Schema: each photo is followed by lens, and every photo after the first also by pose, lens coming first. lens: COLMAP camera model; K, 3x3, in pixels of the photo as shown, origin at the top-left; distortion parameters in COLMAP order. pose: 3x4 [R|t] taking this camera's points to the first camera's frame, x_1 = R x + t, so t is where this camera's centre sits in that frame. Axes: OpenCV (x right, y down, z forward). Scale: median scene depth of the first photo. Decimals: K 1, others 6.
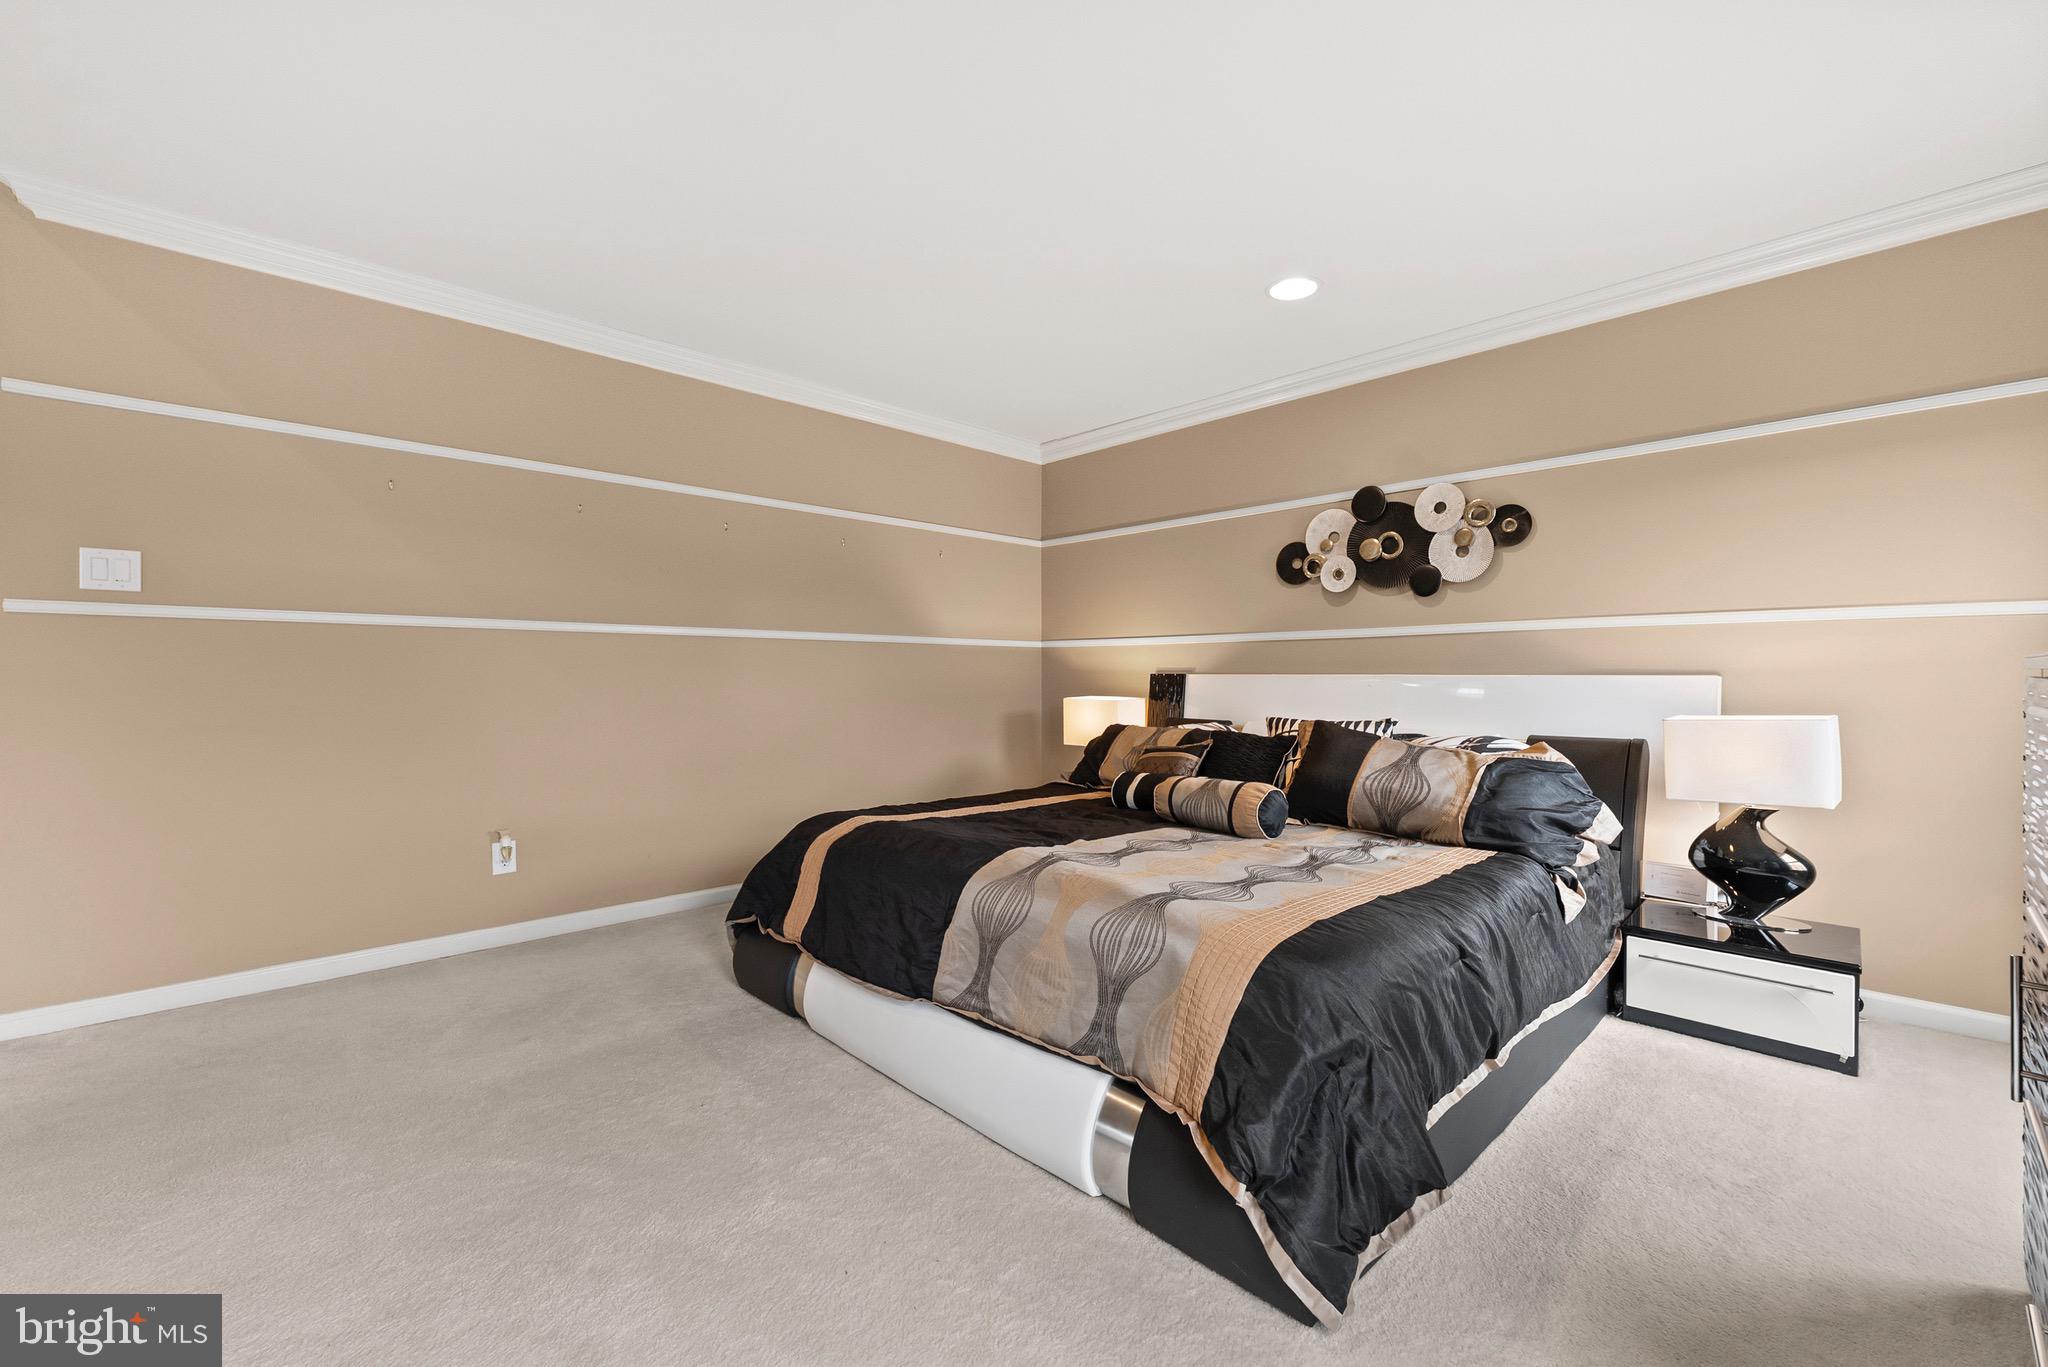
lens RADIAL K [[825.7, 0, 1022.5], [0, 825.7, 678.4], [0, 0, 1]] dist [0.001707, 0.000316]
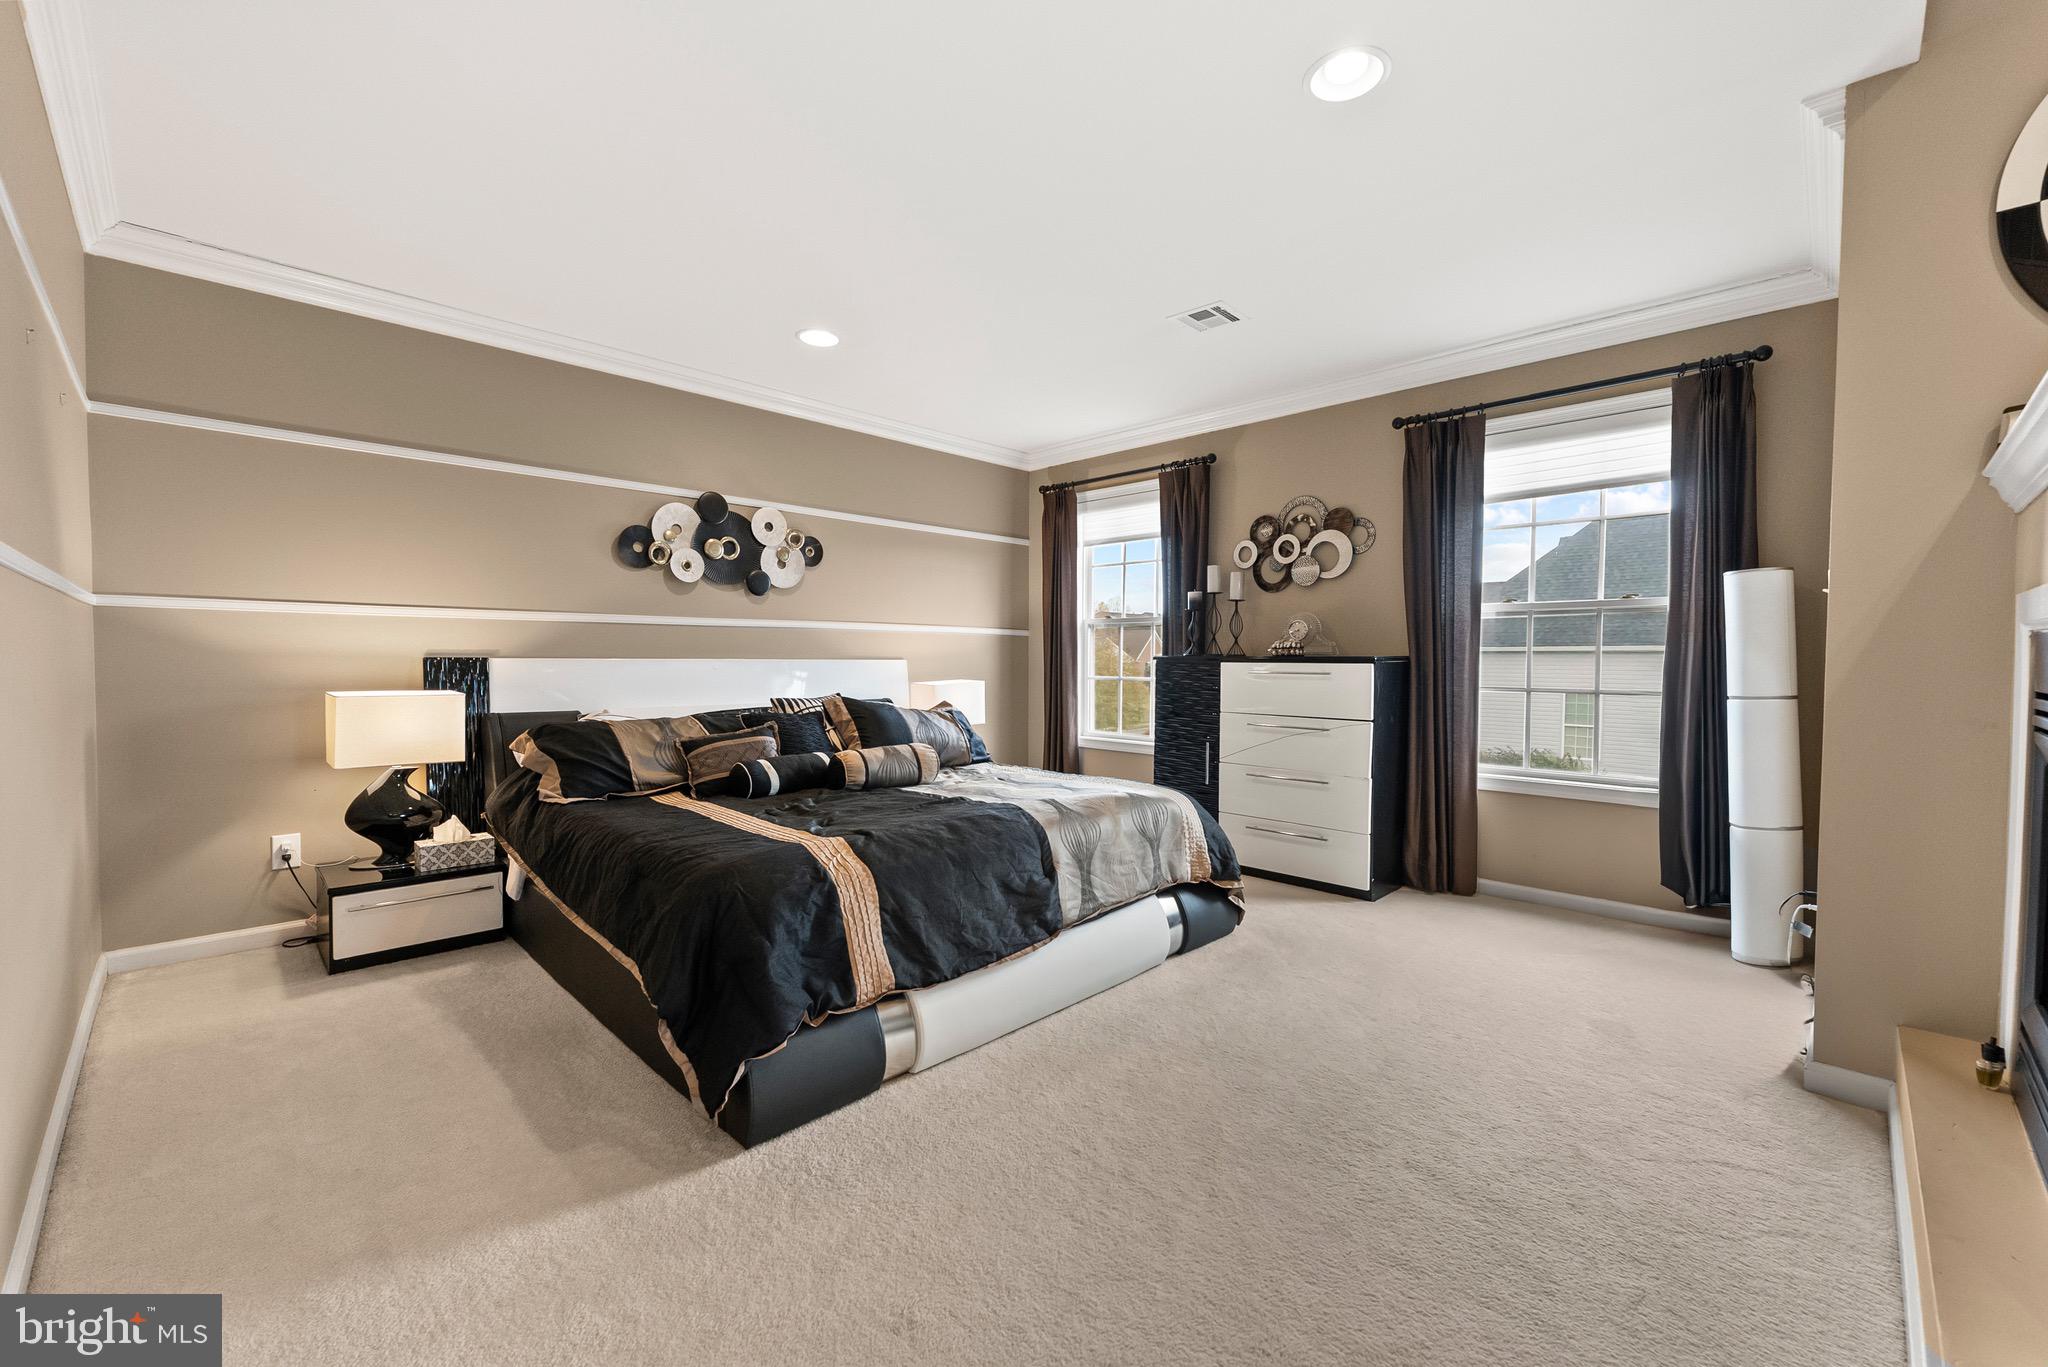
lens RADIAL K [[825.7, 0, 1025.8], [0, 825.7, 700.3], [0, 0, 1]] dist [0.001707, 0.000316]
pose [[-0.020589, -0.058117, 0.998097, -0.750612], [-0.005229, 0.998302, 0.058021, -0.015979], [-0.999774, -0.004024, -0.020858, 0.604105]]
